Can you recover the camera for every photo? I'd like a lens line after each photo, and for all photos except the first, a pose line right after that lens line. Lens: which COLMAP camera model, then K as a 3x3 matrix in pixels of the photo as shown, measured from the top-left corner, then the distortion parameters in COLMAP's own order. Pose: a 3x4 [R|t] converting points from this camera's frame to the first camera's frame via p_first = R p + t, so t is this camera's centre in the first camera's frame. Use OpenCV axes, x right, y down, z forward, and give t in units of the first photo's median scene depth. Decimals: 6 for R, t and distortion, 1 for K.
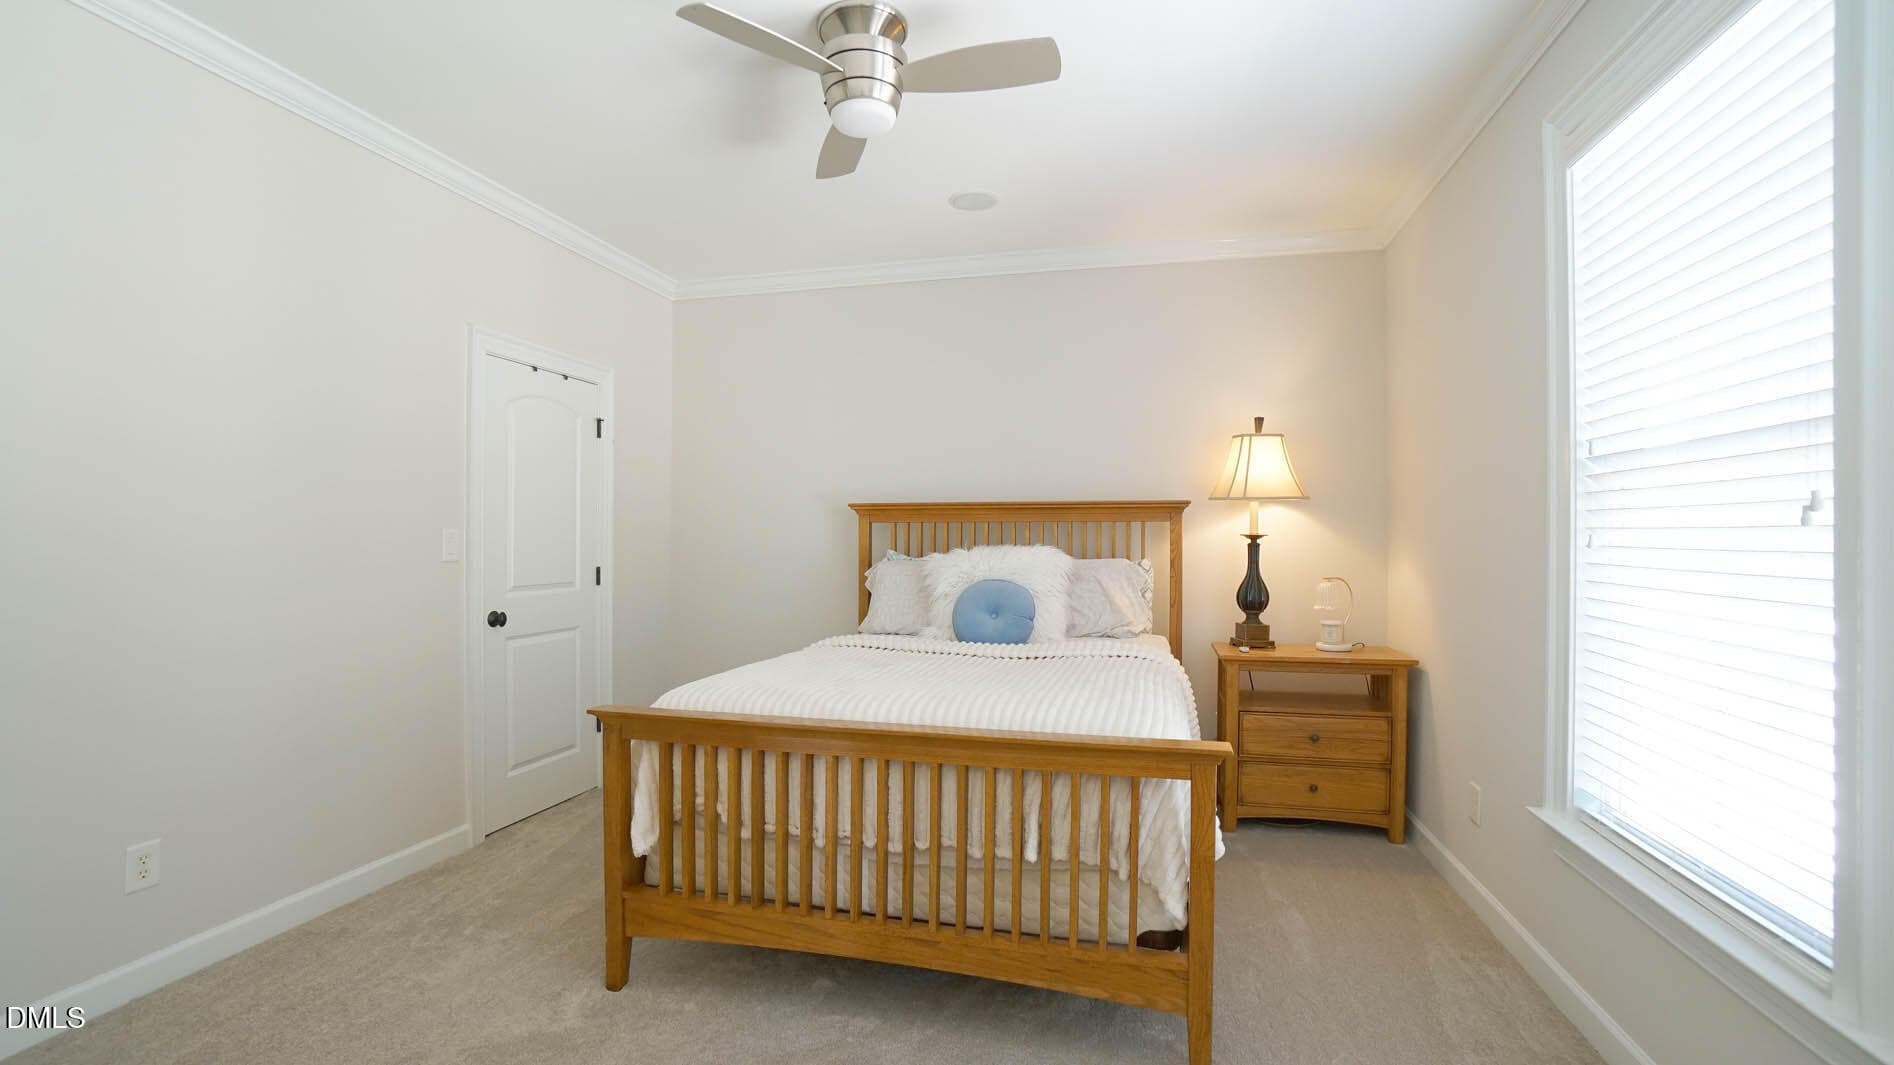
lens RADIAL K [[843.0, 0, 929.5], [0, 843.0, 536.8], [0, 0, 1]] dist [-0.064838, 0.024140]
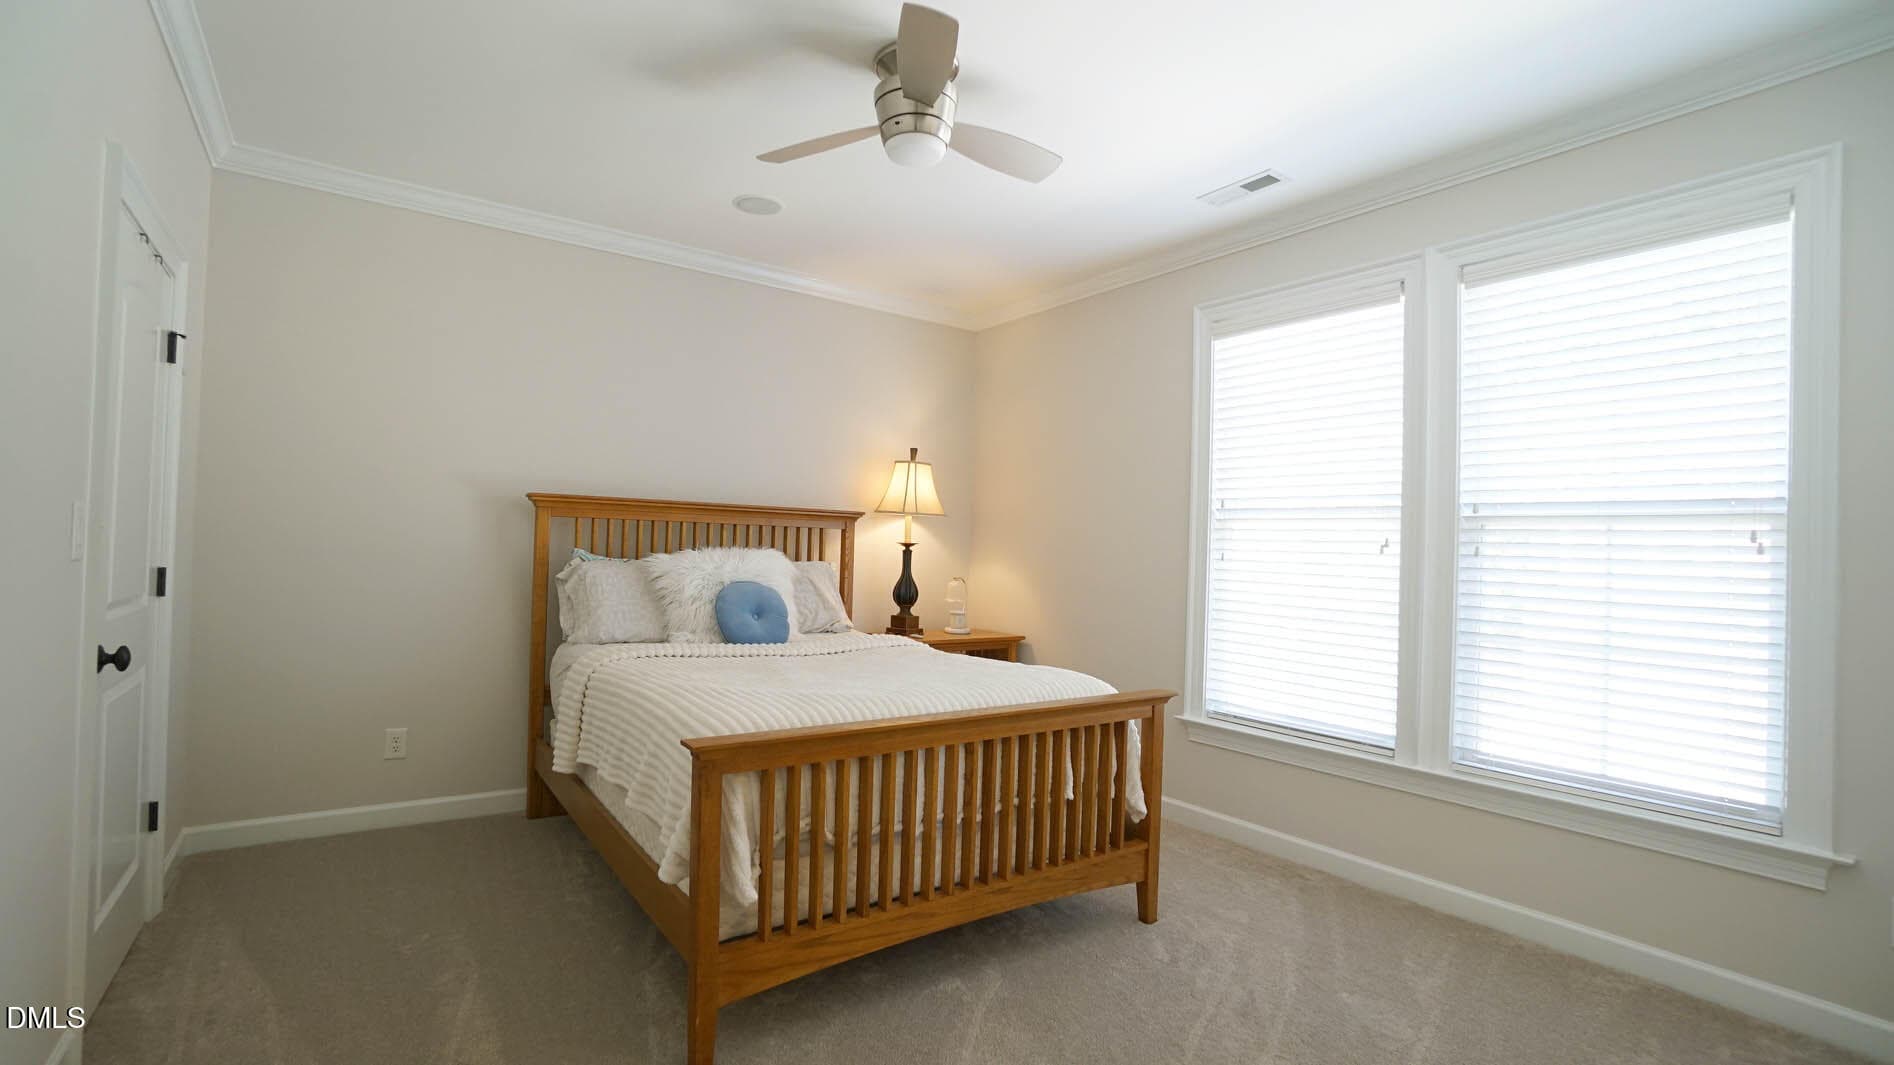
lens RADIAL K [[843.0, 0, 929.5], [0, 843.0, 536.8], [0, 0, 1]] dist [-0.064838, 0.024140]
pose [[0.642266, 0.029142, 0.765927, -0.556423], [-0.031448, 0.999437, -0.011656, 0.001981], [-0.765836, -0.016601, 0.642822, 0.184164]]
